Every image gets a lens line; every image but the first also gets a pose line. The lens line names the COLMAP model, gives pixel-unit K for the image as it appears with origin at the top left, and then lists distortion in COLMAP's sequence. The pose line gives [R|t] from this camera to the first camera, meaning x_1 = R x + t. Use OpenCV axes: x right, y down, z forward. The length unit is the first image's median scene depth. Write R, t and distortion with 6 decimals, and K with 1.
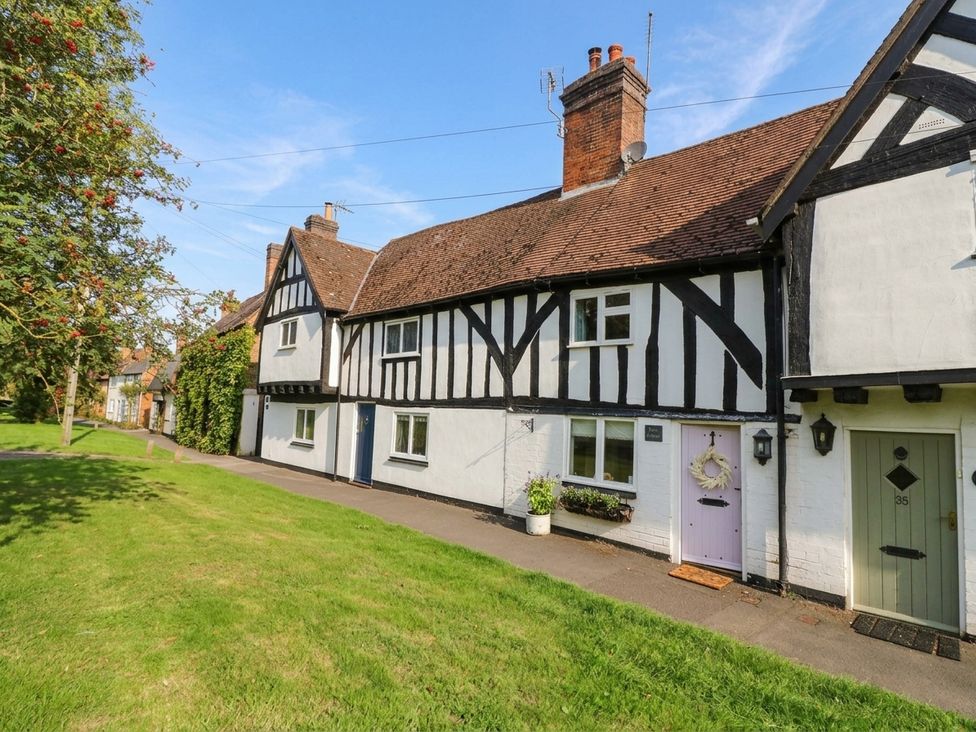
lens RADIAL K [[521.6, 0, 468.3], [0, 521.6, 365.5], [0, 0, 1]] dist [0.009882, -0.025160]
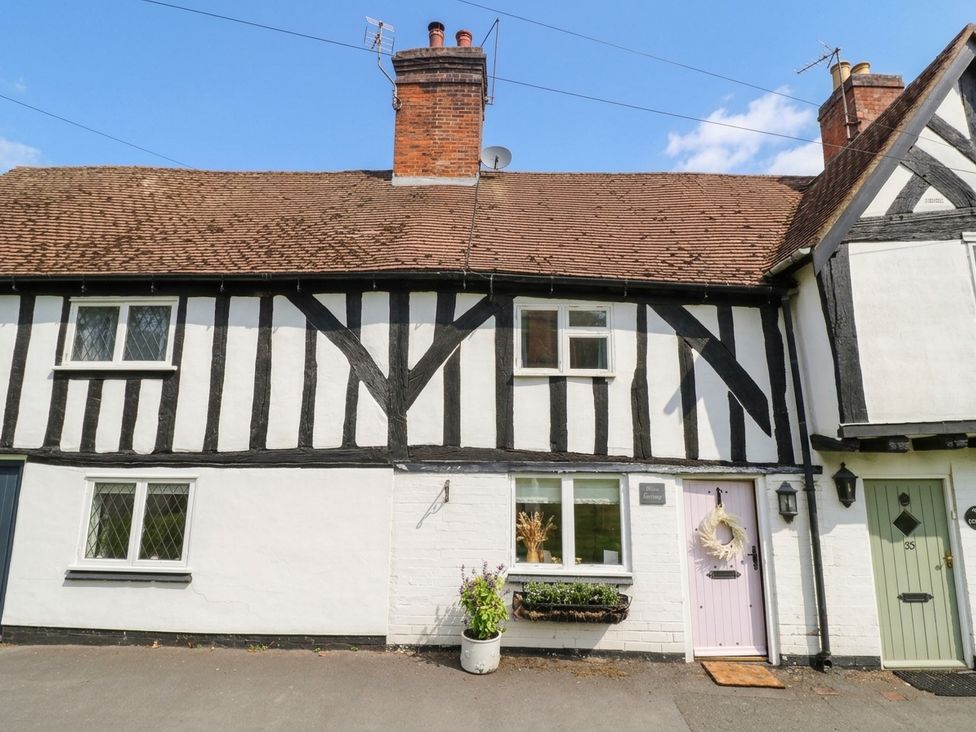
lens RADIAL K [[521.6, 0, 468.3], [0, 521.6, 365.5], [0, 0, 1]] dist [0.009882, -0.025160]
pose [[0.711195, 0.101623, 0.695611, -0.361903], [-0.039601, 0.993717, -0.104685, 0.030369], [-0.701879, 0.046904, 0.710750, 0.578832]]
